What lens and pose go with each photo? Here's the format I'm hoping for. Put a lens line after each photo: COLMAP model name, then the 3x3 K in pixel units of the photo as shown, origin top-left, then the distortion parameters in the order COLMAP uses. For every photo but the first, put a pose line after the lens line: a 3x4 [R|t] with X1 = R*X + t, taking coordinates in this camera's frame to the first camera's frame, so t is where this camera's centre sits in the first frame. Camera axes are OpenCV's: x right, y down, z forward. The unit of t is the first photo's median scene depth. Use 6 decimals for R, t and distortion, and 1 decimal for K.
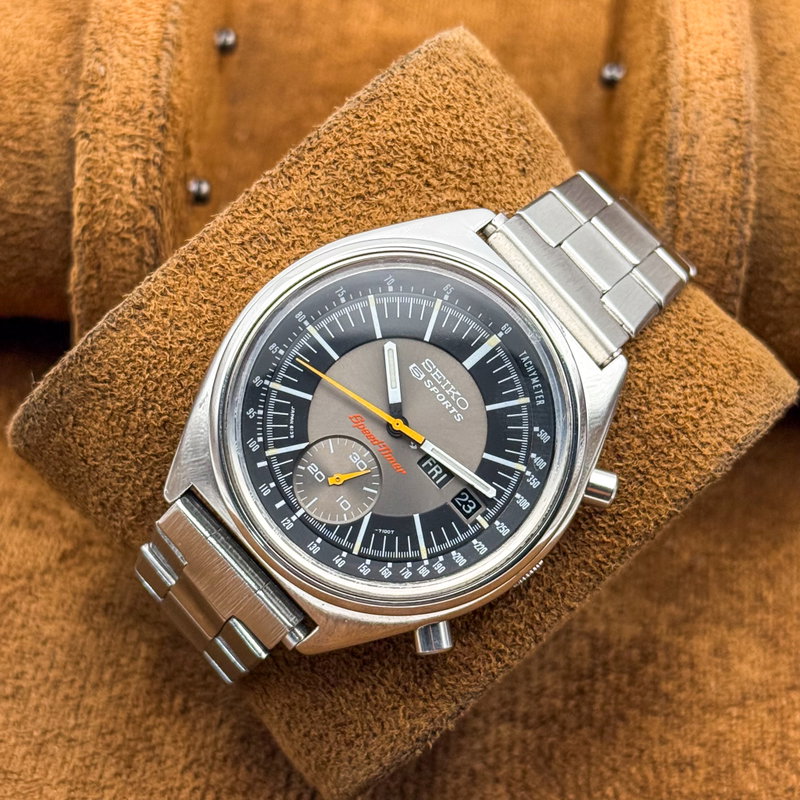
lens RADIAL K [[1938.1, 0, 400.0], [0, 1938.1, 400.0], [0, 0, 1]] dist [0.028195, -0.006358]
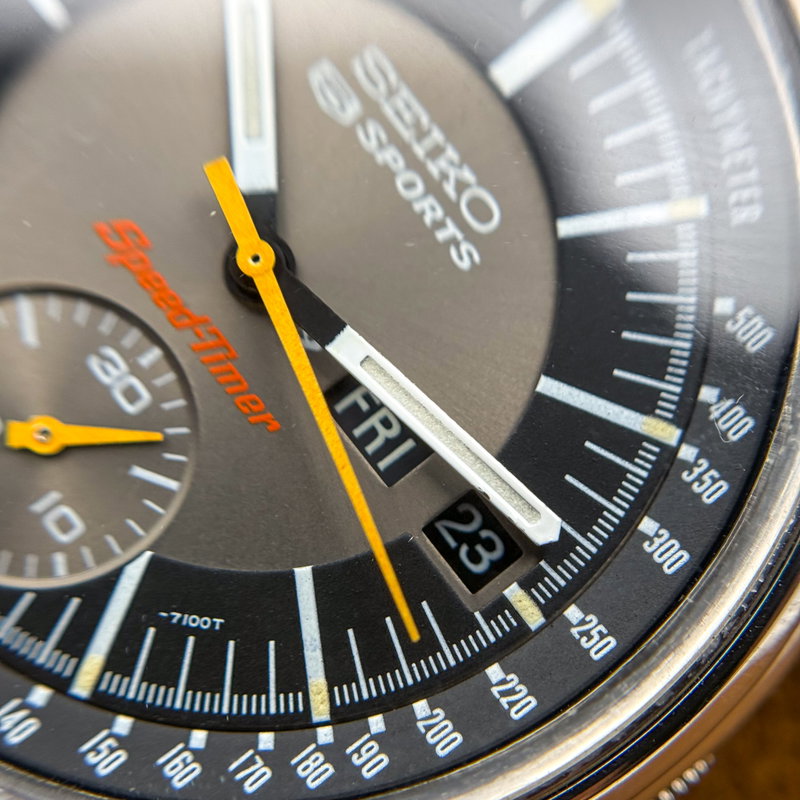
lens RADIAL K [[1751.5, 0, 412.6], [0, 1751.5, 440.8], [0, 0, 1]] dist [0.515731, 0.419202]
pose [[0.998255, 0.058831, 0.005044, 0.022620], [-0.058848, 0.998261, 0.003427, 0.037601], [-0.004833, -0.003718, 0.999981, 0.729065]]
